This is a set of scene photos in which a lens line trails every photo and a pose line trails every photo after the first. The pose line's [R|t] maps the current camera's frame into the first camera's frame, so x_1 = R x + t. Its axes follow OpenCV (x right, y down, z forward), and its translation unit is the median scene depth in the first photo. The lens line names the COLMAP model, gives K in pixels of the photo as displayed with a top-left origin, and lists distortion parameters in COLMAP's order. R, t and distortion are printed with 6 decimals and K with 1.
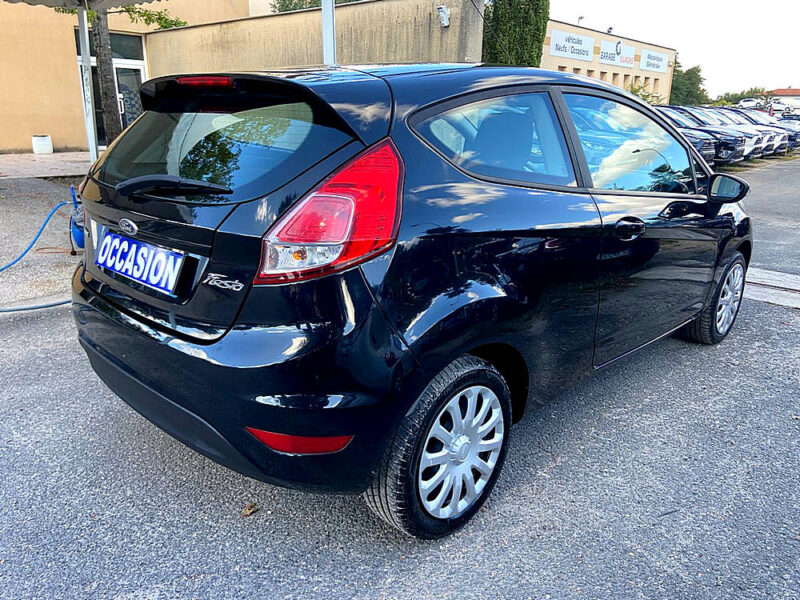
lens RADIAL K [[611.6, 0, 401.2], [0, 611.6, 316.2], [0, 0, 1]] dist [0.123944, -0.139428]
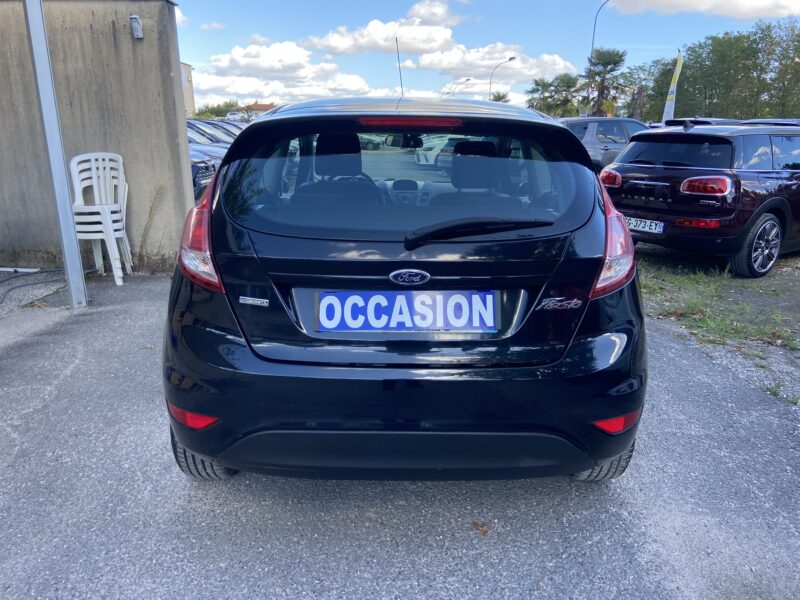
lens RADIAL K [[611.6, 0, 401.2], [0, 611.6, 316.2], [0, 0, 1]] dist [0.123944, -0.139428]
pose [[0.711526, -0.215812, 0.668698, -1.037996], [0.224872, 0.971553, 0.074280, -0.150771], [-0.665706, 0.097519, 0.739815, 0.309558]]
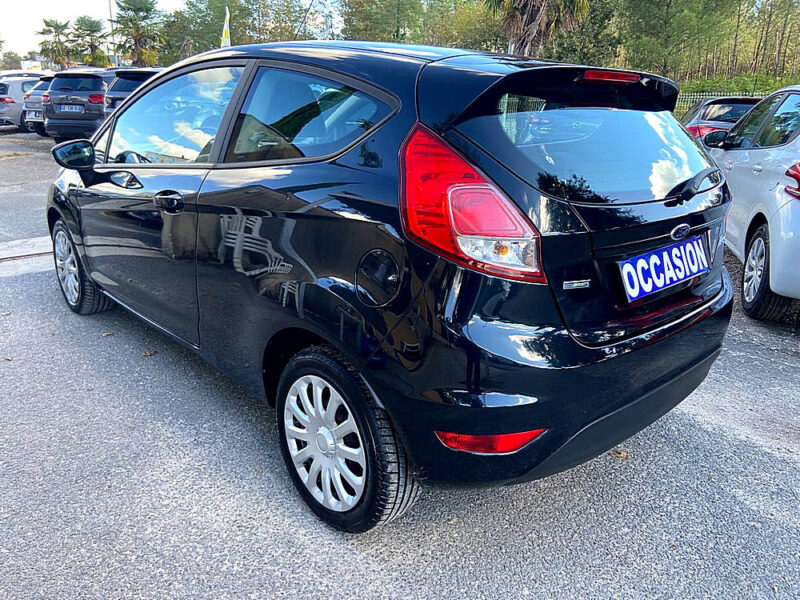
lens RADIAL K [[611.6, 0, 401.2], [0, 611.6, 316.2], [0, 0, 1]] dist [0.123944, -0.139428]
pose [[0.050810, -0.354134, 0.933813, -1.358275], [0.284293, 0.901466, 0.326398, -0.447288], [-0.957390, 0.248893, 0.146481, 1.251781]]
